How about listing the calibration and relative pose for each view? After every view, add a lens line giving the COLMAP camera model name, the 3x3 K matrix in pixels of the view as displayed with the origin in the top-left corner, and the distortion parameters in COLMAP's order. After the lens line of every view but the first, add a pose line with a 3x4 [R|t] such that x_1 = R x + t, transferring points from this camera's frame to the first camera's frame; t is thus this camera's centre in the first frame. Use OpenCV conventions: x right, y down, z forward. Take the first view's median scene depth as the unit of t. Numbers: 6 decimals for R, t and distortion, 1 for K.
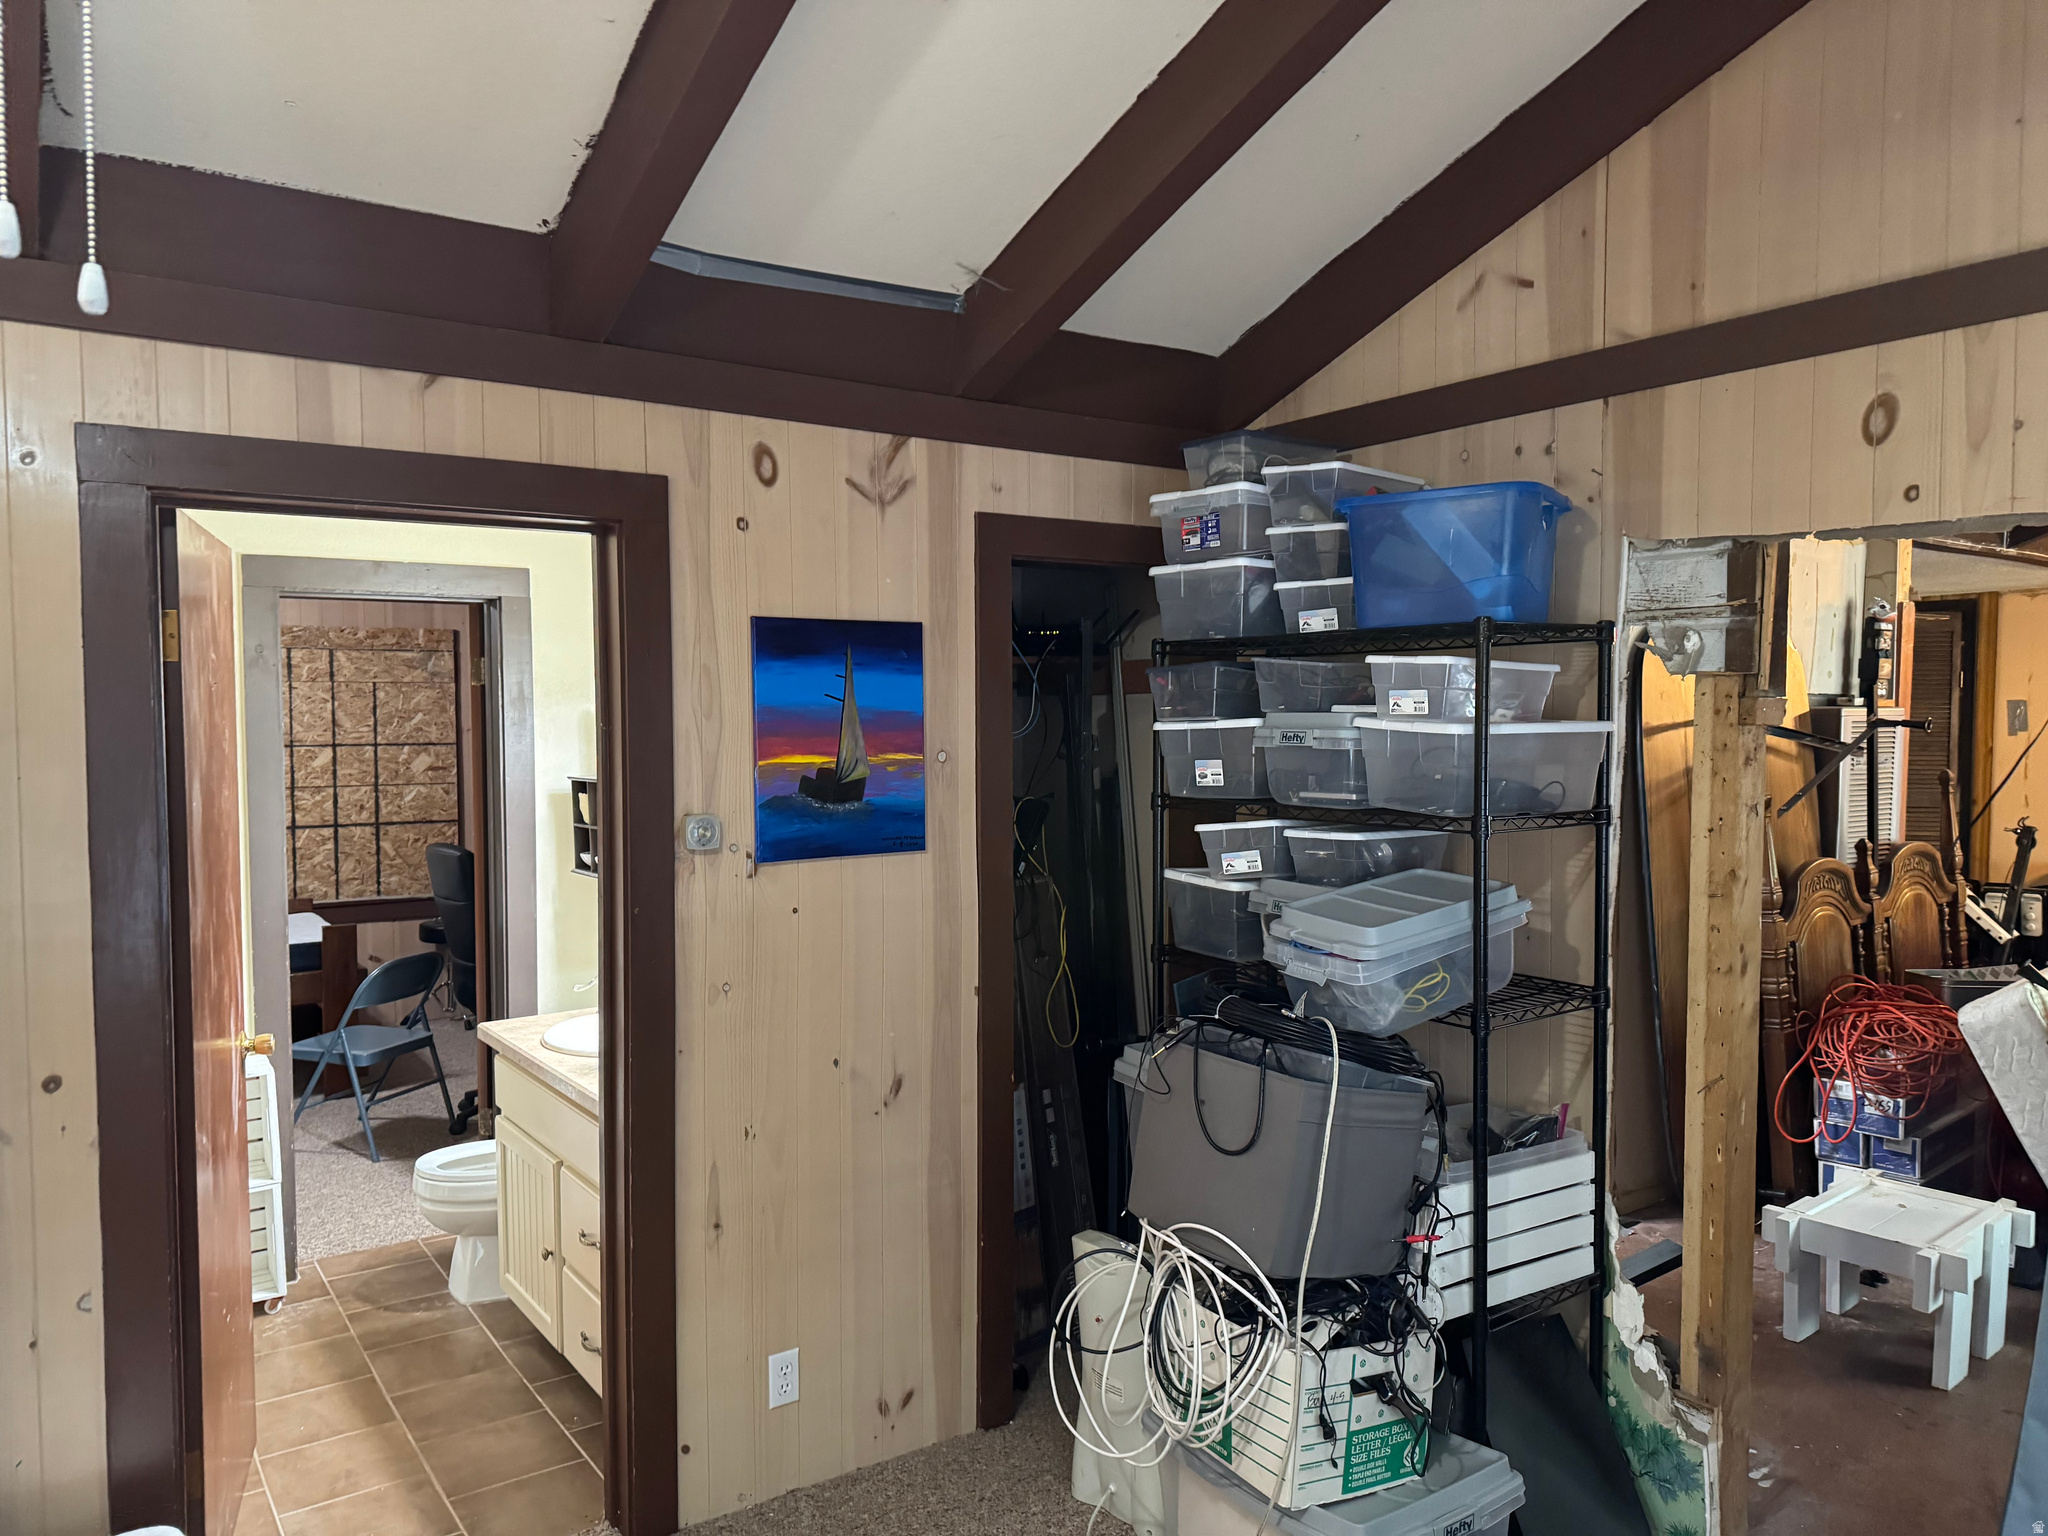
lens RADIAL K [[1445.5, 0, 1001.4], [0, 1445.5, 775.3], [0, 0, 1]] dist [0.057741, -0.060847]
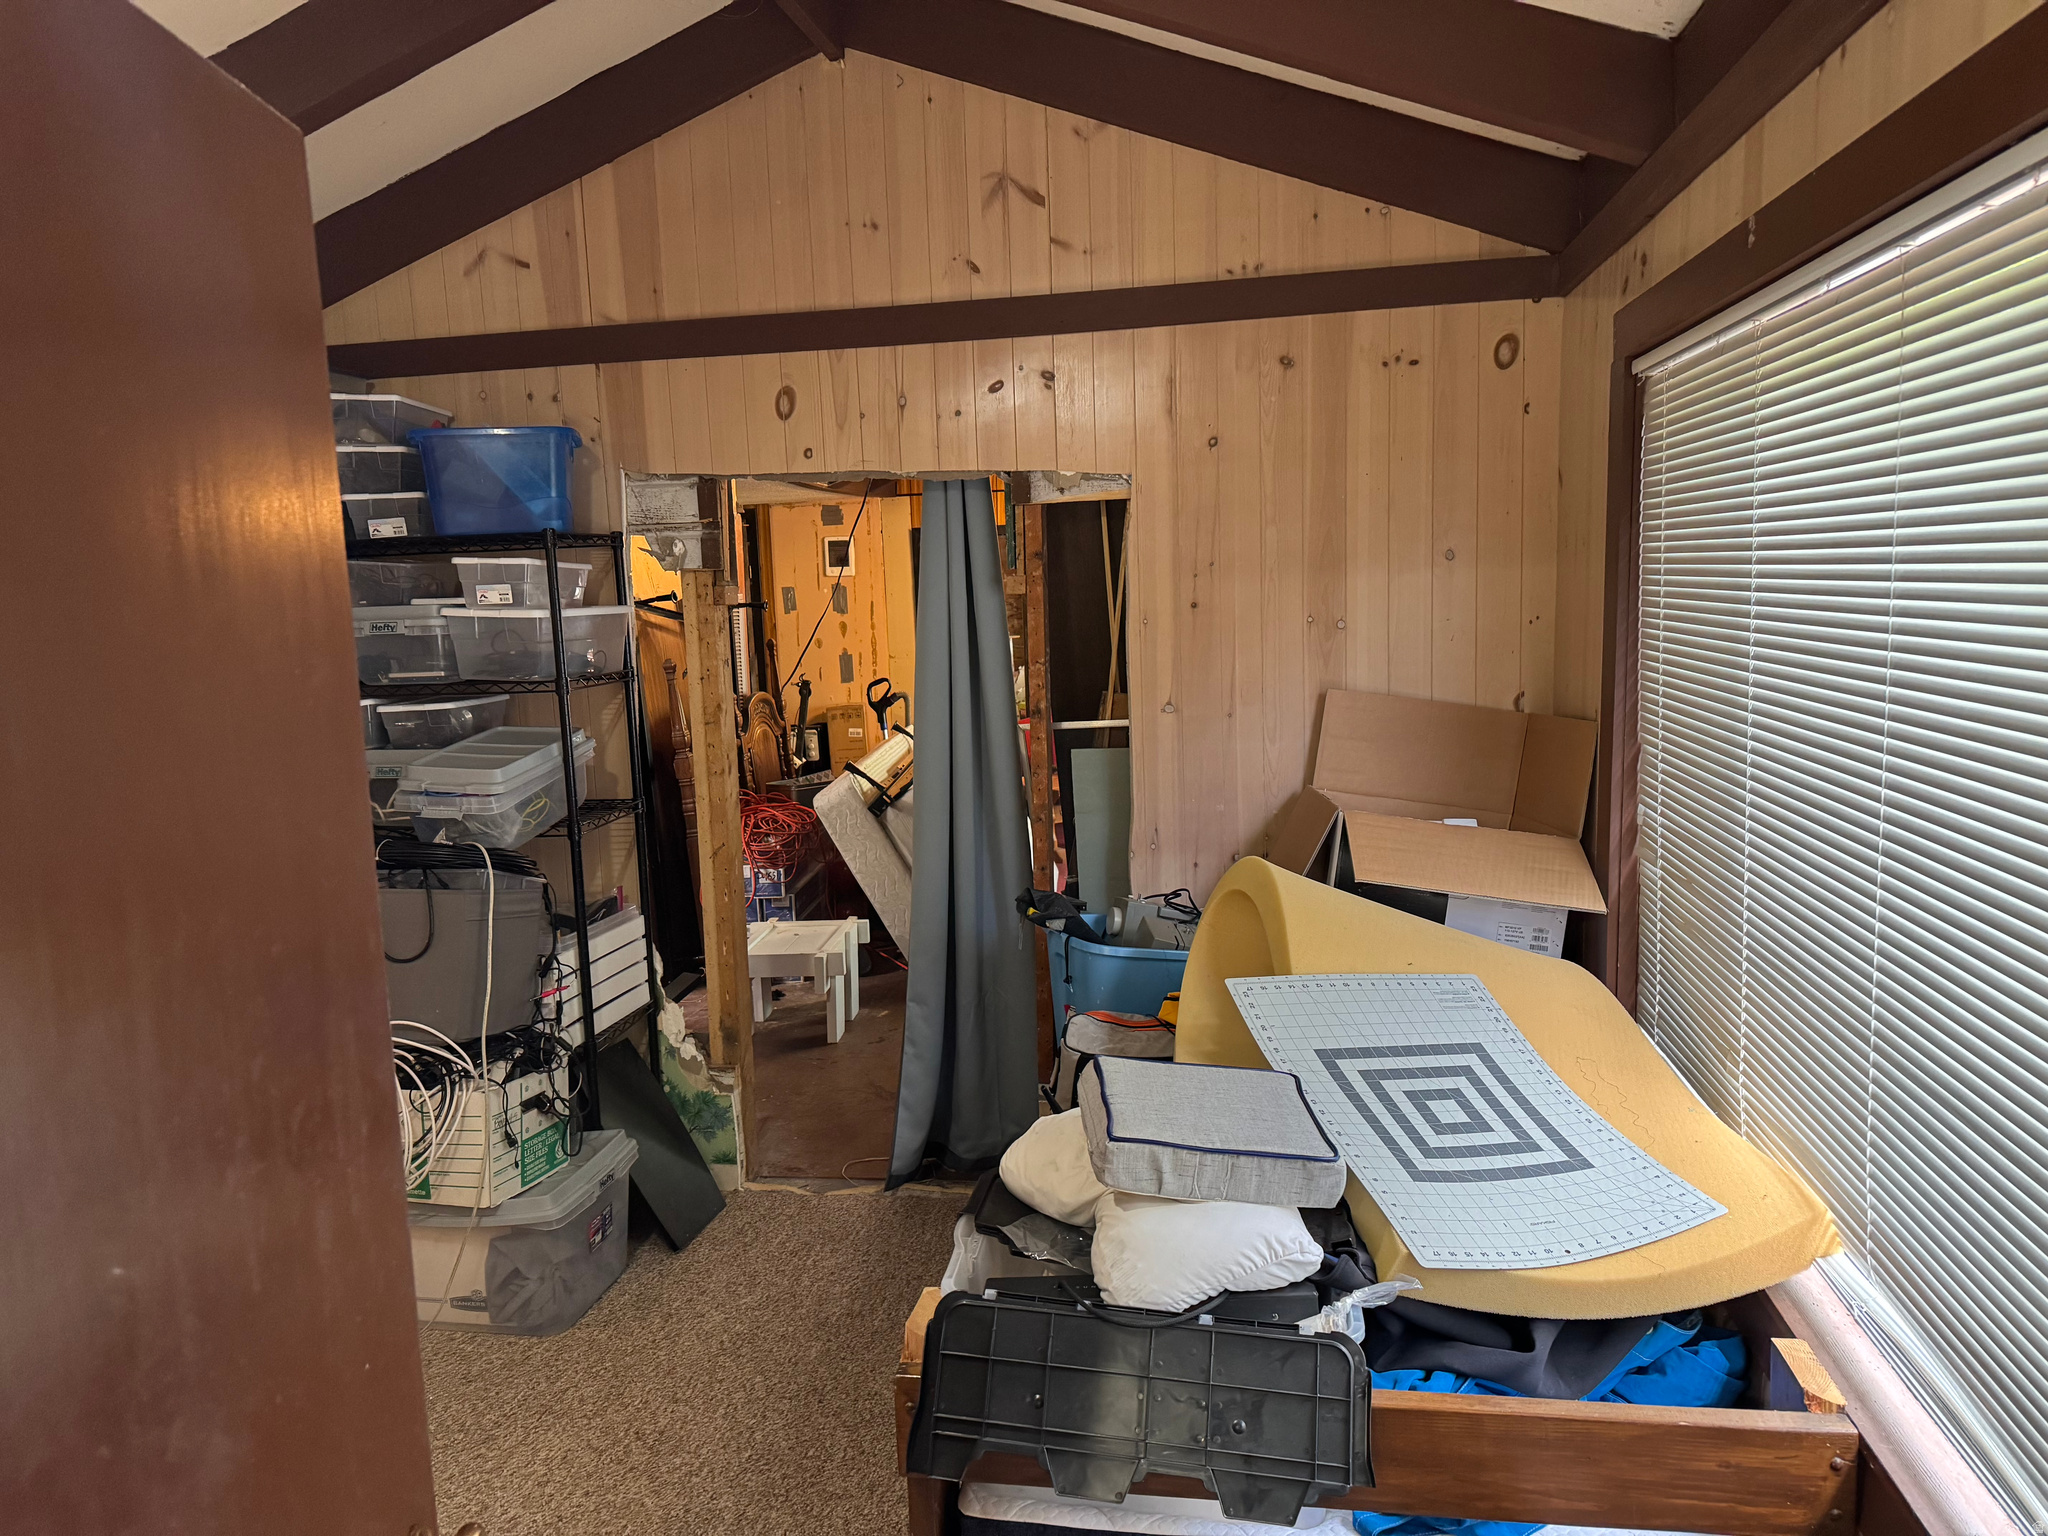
lens RADIAL K [[1445.5, 0, 1018.8], [0, 1445.5, 765.6], [0, 0, 1]] dist [0.057741, -0.060847]
pose [[0.701159, -0.111544, 0.704226, -0.295467], [0.066984, 0.993624, 0.090690, 0.013272], [-0.709851, -0.016416, 0.704160, -0.222715]]
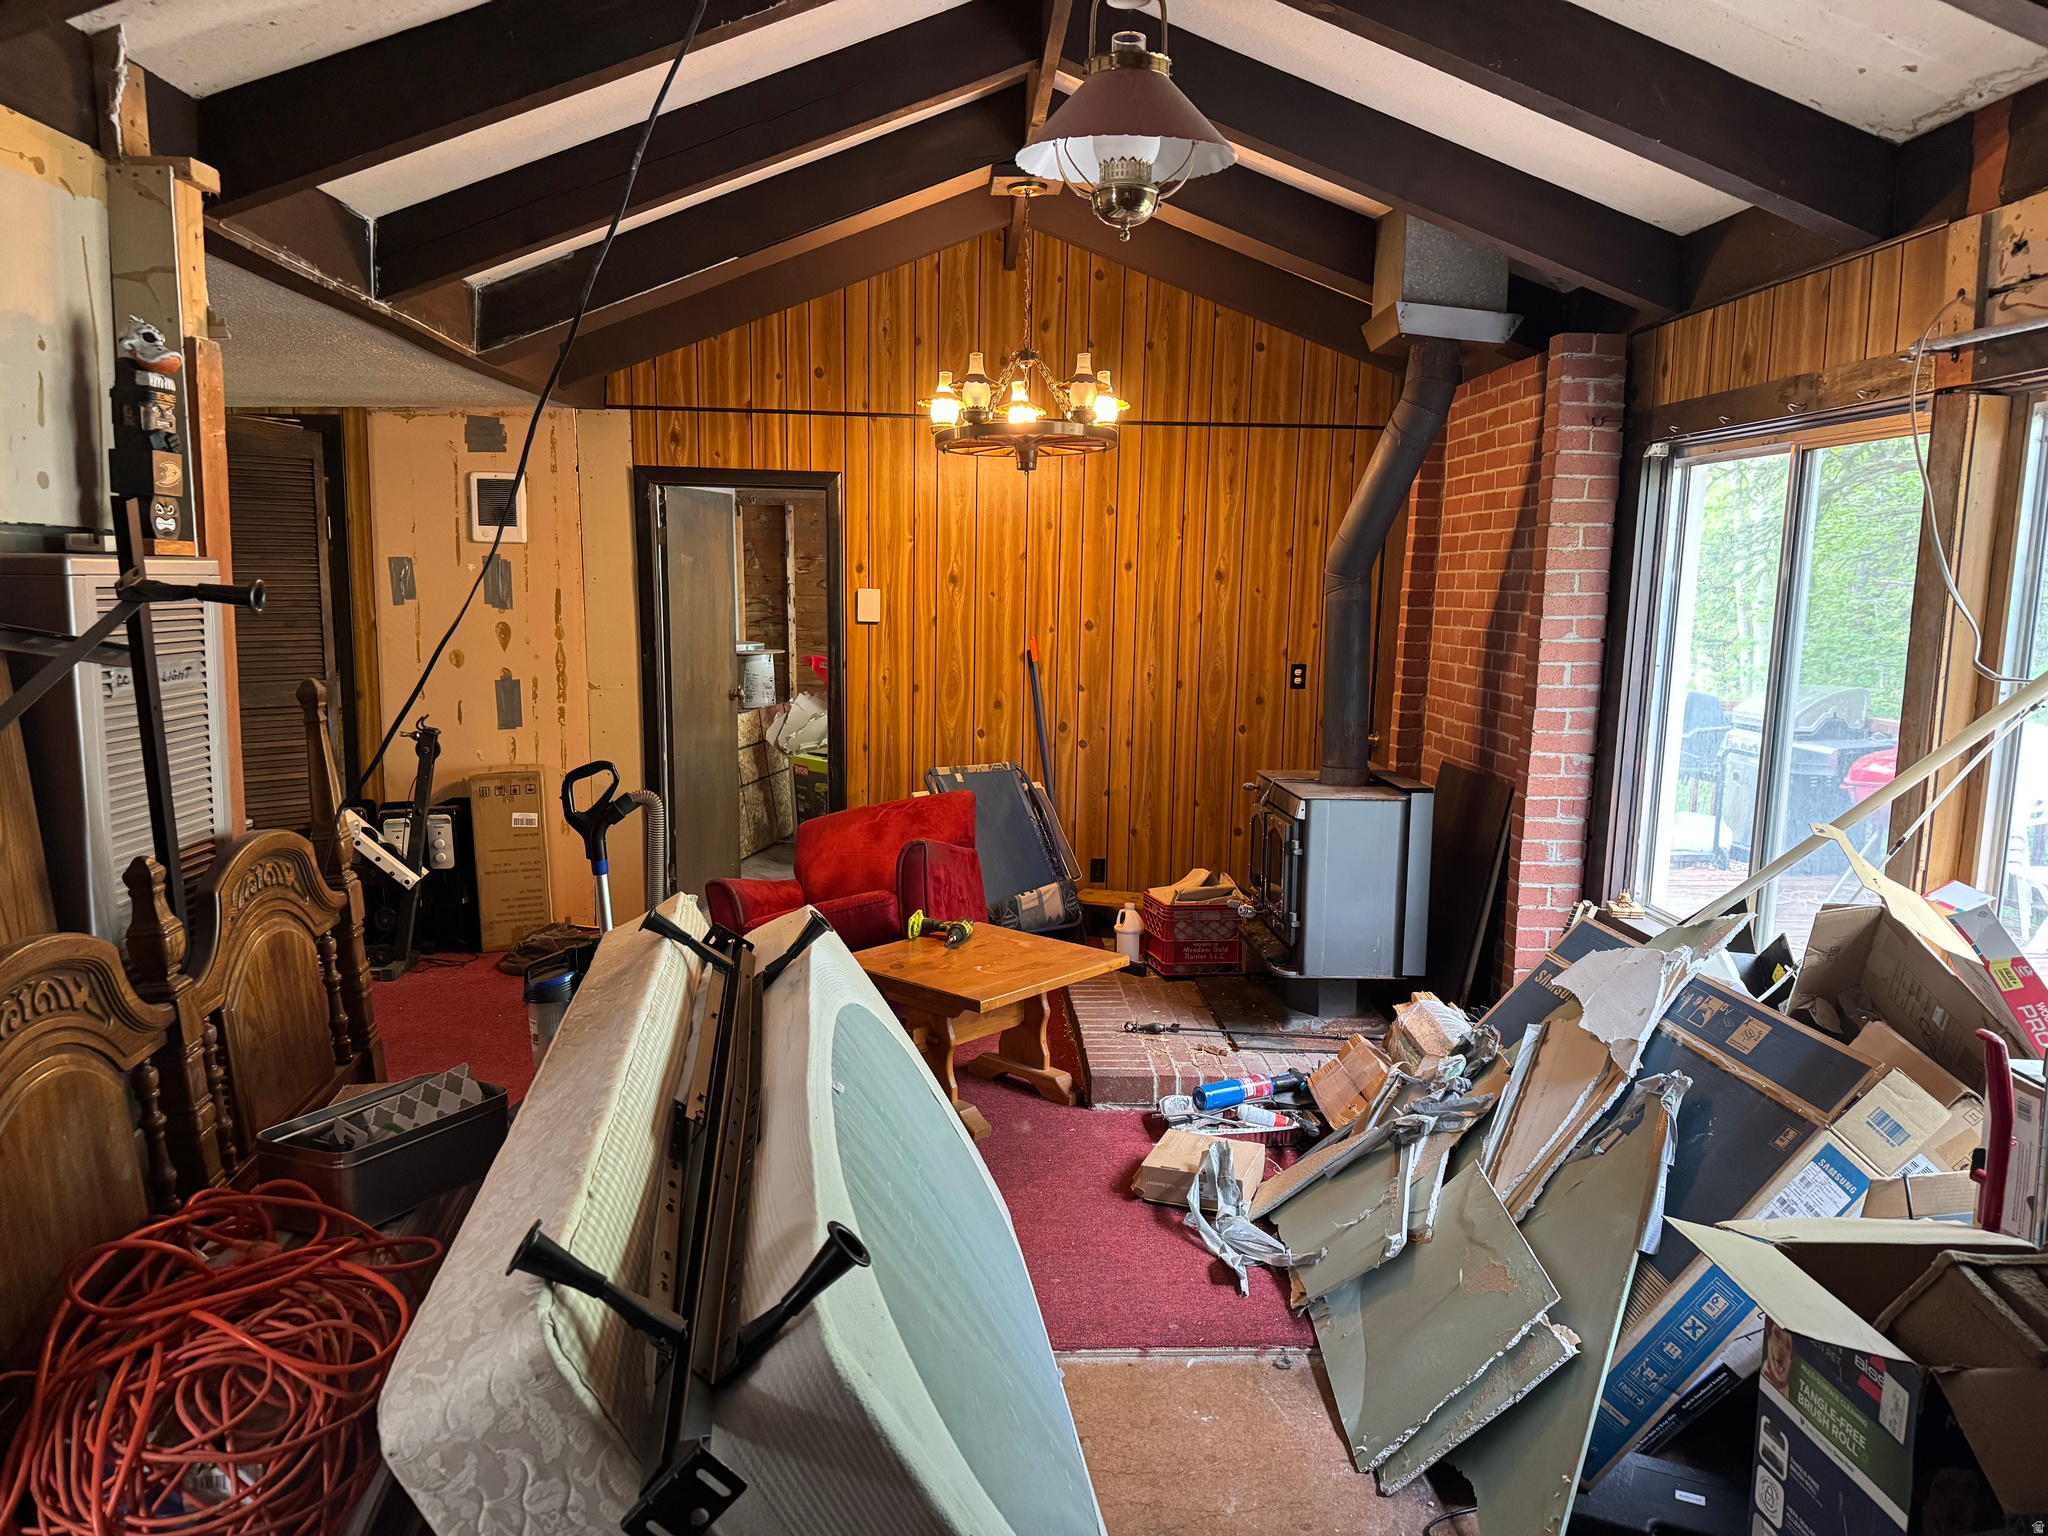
lens RADIAL K [[1445.5, 0, 1020.4], [0, 1445.5, 759.5], [0, 0, 1]] dist [0.057741, -0.060847]
pose [[0.527822, -0.103550, 0.843019, 0.612034], [0.033781, 0.994314, 0.100983, -0.035835], [-0.848683, -0.024823, 0.528319, 0.925800]]
